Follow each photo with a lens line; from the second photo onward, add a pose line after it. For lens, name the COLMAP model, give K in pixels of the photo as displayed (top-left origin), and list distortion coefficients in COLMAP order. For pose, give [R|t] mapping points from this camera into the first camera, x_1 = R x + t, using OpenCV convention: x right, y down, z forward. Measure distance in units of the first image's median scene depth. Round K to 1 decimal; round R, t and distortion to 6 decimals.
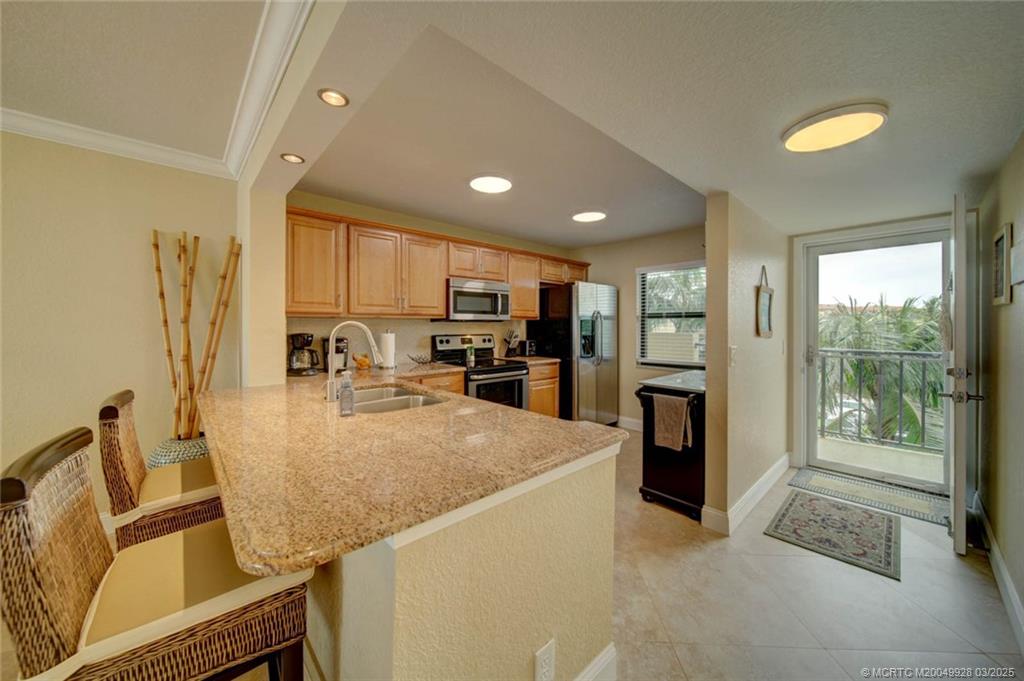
lens RADIAL K [[365.5, 0, 506.9], [0, 365.5, 327.4], [0, 0, 1]] dist [-0.000028, -0.000154]
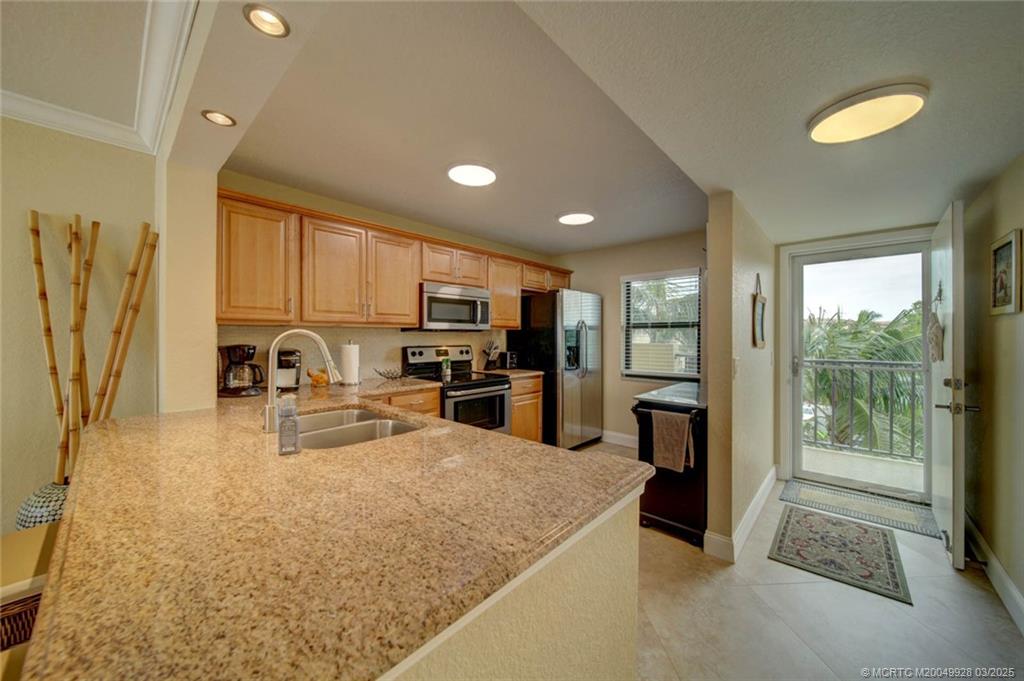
lens RADIAL K [[368.9, 0, 519.2], [0, 368.9, 337.3], [0, 0, 1]] dist [-0.001086, -0.000060]
pose [[0.994364, -0.000081, 0.106020, -0.024553], [0.000334, 0.999997, -0.002373, 0.001644], [-0.106020, 0.002395, 0.994361, 0.102845]]
